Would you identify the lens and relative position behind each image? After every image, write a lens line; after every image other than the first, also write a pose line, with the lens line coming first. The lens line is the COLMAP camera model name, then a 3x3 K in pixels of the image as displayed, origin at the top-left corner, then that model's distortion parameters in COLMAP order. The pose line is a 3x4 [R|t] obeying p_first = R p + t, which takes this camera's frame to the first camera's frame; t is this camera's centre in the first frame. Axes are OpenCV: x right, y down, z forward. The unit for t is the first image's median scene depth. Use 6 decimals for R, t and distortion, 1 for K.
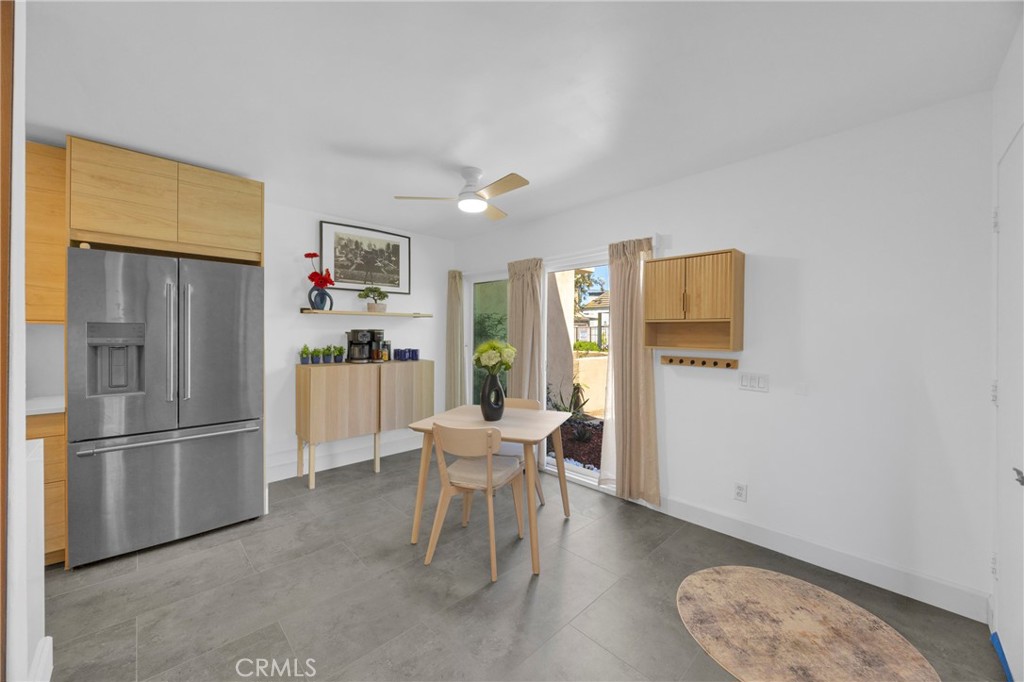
lens RADIAL K [[386.5, 0, 510.8], [0, 386.5, 338.5], [0, 0, 1]] dist [-0.002082, -0.000228]
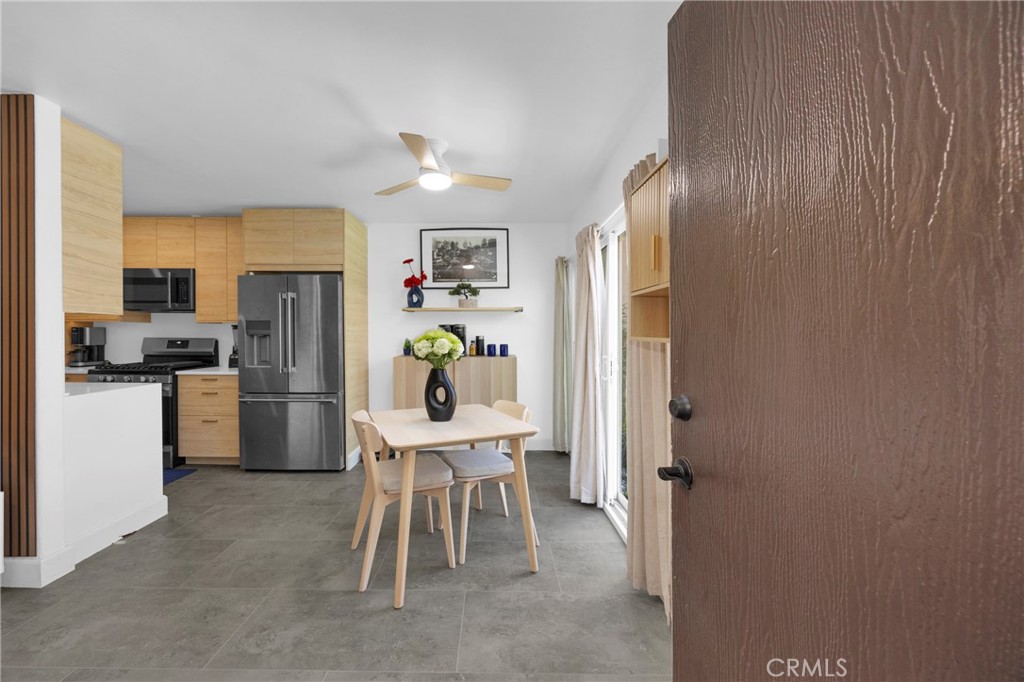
lens RADIAL K [[396.7, 0, 487.5], [0, 396.7, 342.1], [0, 0, 1]] dist [-0.000932, -0.000114]
pose [[0.706188, 0.007738, -0.707982, 0.471439], [-0.008760, 0.999959, 0.002191, 0.021404], [0.707970, 0.004655, 0.706227, 0.314871]]
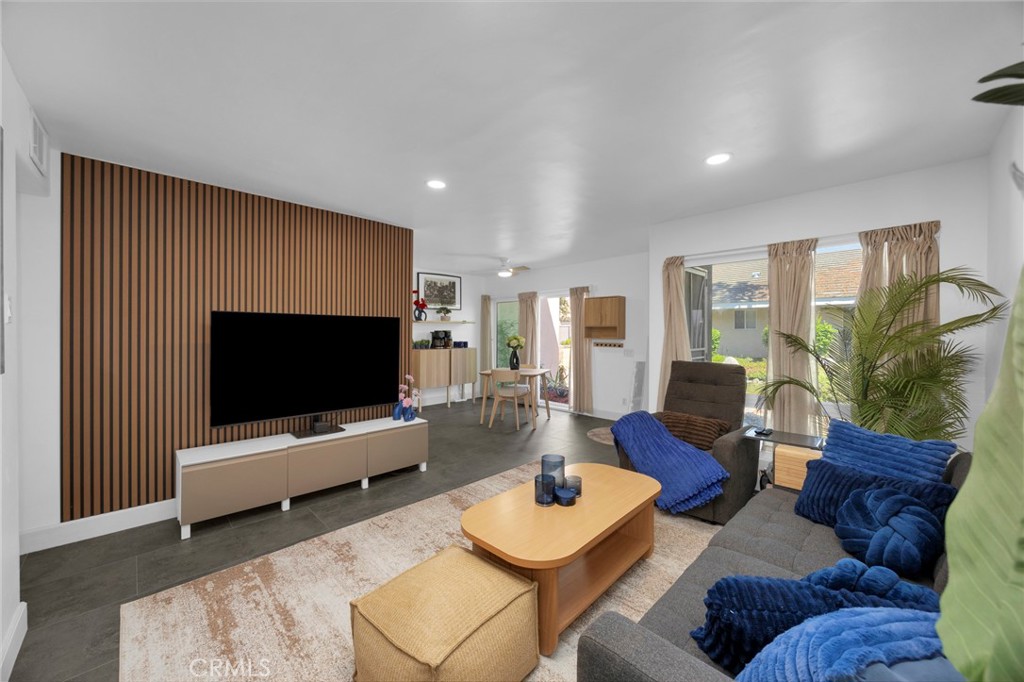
lens RADIAL K [[386.5, 0, 510.8], [0, 386.5, 338.5], [0, 0, 1]] dist [-0.002082, -0.000228]
pose [[0.999954, -0.005041, 0.008169, -0.061608], [0.005003, 0.999977, 0.004673, 0.008087], [-0.008192, -0.004632, 0.999956, -0.865182]]
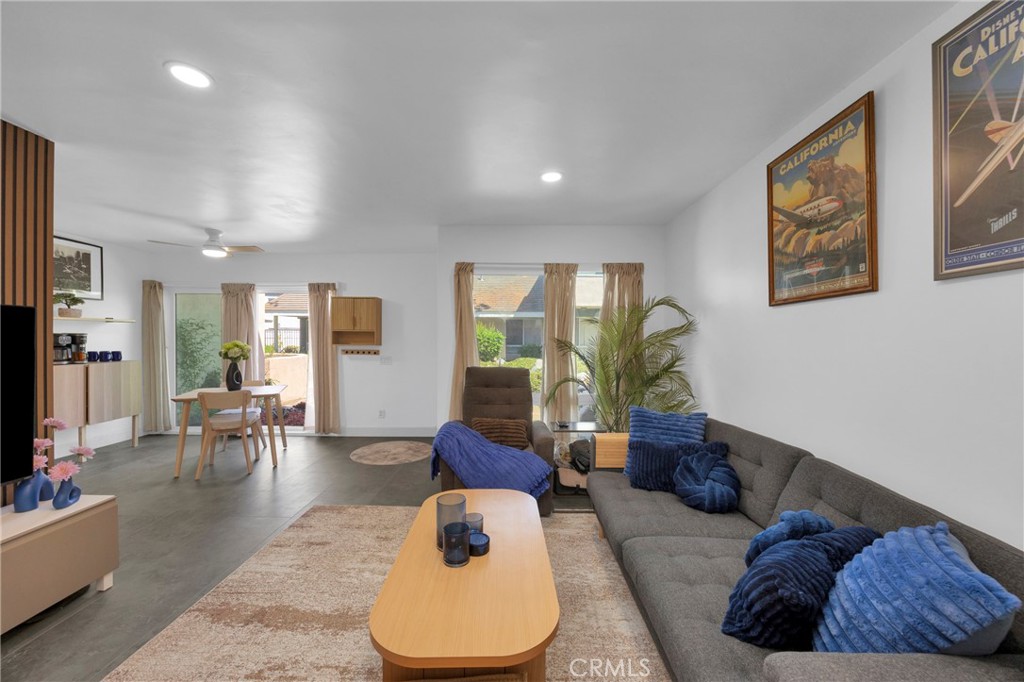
lens RADIAL K [[389.5, 0, 511.5], [0, 389.5, 343.3], [0, 0, 1]] dist [-0.002929, -0.000491]
pose [[0.705859, -0.010395, 0.708276, -0.263559], [0.006942, 0.999946, 0.007757, 0.005102], [-0.708319, -0.000559, 0.705893, -0.660379]]
